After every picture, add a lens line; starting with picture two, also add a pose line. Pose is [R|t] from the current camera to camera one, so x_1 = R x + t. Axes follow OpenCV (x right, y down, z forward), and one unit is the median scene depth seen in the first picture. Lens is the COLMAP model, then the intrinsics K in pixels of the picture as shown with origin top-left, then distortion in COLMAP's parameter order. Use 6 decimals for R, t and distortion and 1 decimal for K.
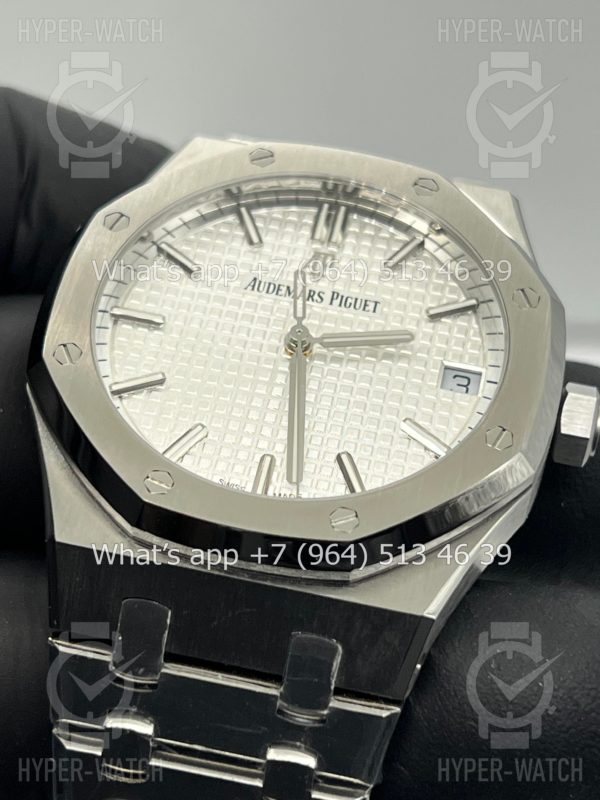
lens RADIAL K [[1901.0, 0, 300.0], [0, 1901.0, 400.0], [0, 0, 1]] dist [0.112948, 0.374781]
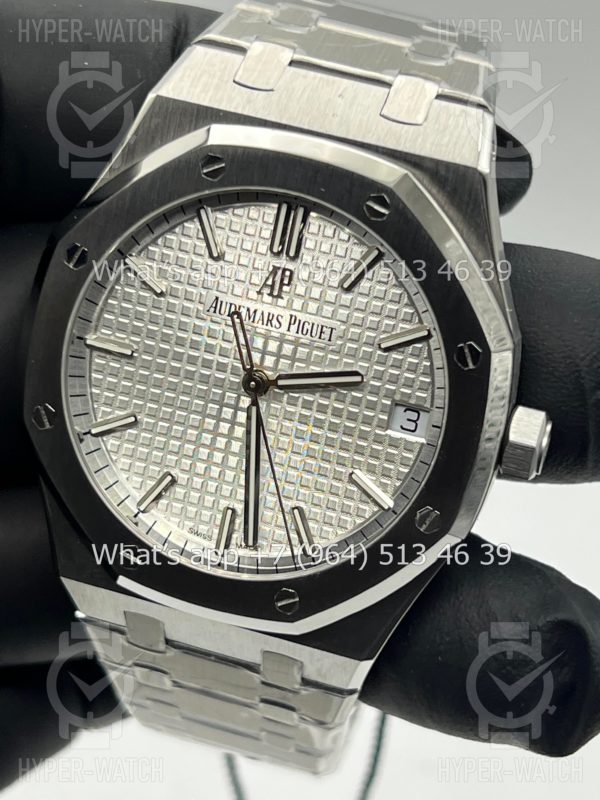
lens RADIAL K [[1901.0, 0, 300.0], [0, 1901.0, 400.0], [0, 0, 1]] dist [0.112948, 0.374781]
pose [[0.971473, 0.041520, -0.233487, 0.263818], [0.132017, 0.723215, 0.677888, -0.719276], [0.197007, -0.689374, 0.697103, 0.258570]]
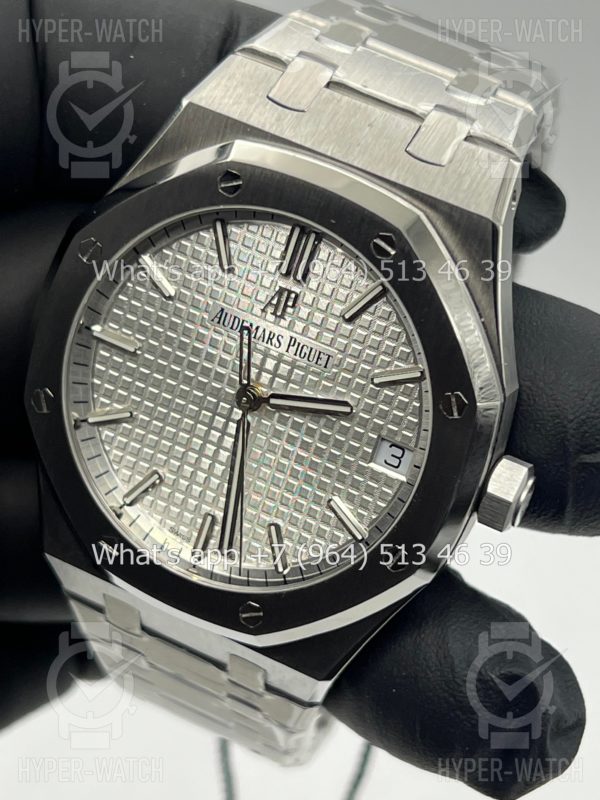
lens RADIAL K [[1901.0, 0, 300.0], [0, 1901.0, 400.0], [0, 0, 1]] dist [0.112948, 0.374781]
pose [[0.933430, 0.186463, -0.306496, 0.345427], [0.094601, 0.696158, 0.711628, -0.768989], [0.346062, -0.693250, 0.632175, 0.328624]]
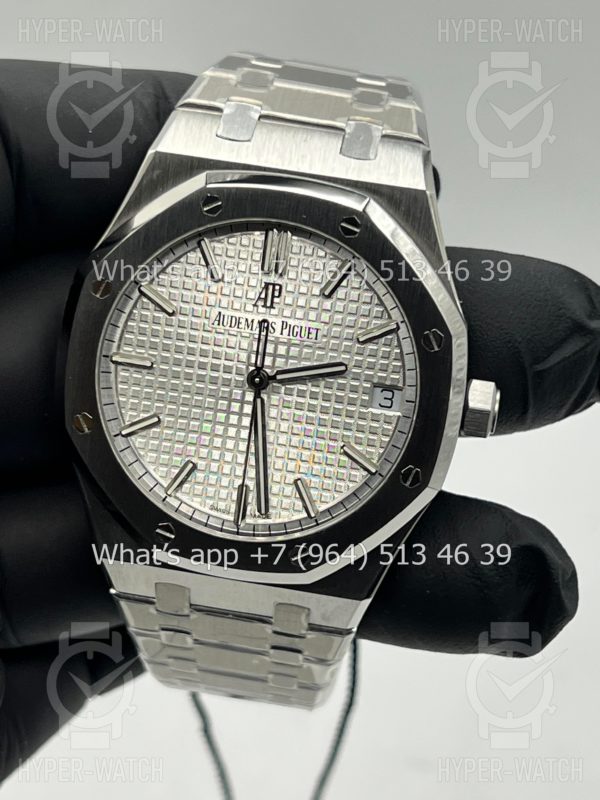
lens RADIAL K [[1901.0, 0, 300.0], [0, 1901.0, 400.0], [0, 0, 1]] dist [0.112948, 0.374781]
pose [[0.991321, -0.051774, -0.120841, 0.177731], [0.119928, 0.732702, 0.669899, -0.857832], [0.053857, -0.678577, 0.732552, 0.051686]]
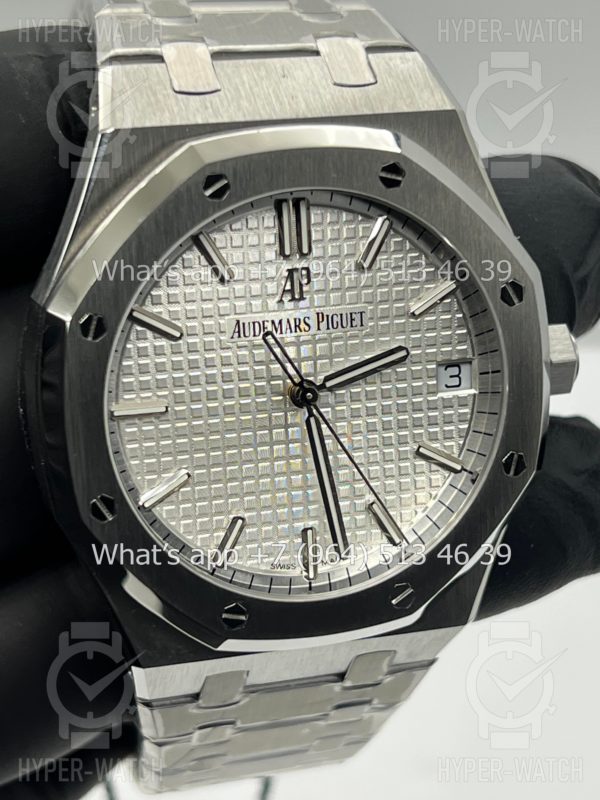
lens RADIAL K [[1901.0, 0, 300.0], [0, 1901.0, 400.0], [0, 0, 1]] dist [0.112948, 0.374781]
pose [[0.933680, -0.292936, 0.205986, -0.203737], [0.038998, 0.654957, 0.754659, -0.761436], [-0.355979, -0.696577, 0.622944, 0.372087]]
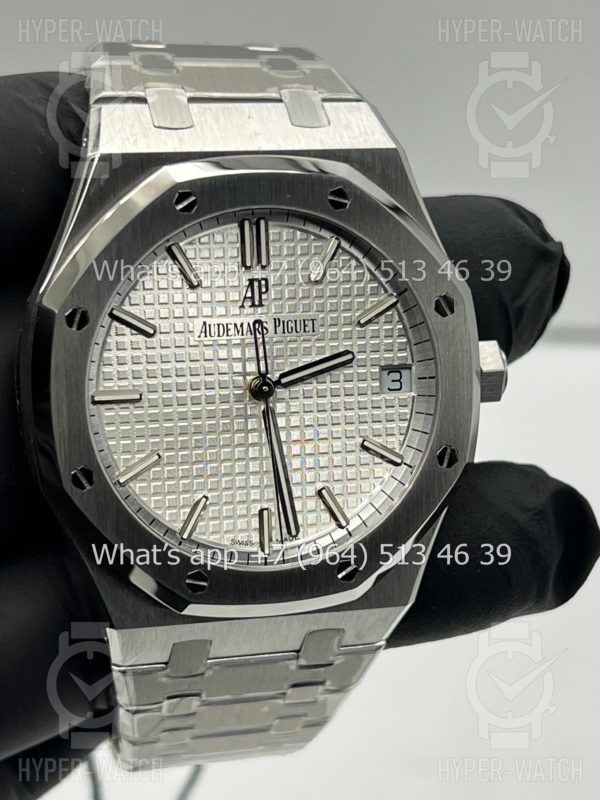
lens RADIAL K [[1901.0, 0, 300.0], [0, 1901.0, 400.0], [0, 0, 1]] dist [0.112948, 0.374781]
pose [[0.942791, -0.256992, 0.212369, -0.218038], [0.044678, 0.728658, 0.683419, -0.785888], [-0.330378, -0.634833, 0.698454, 0.188462]]
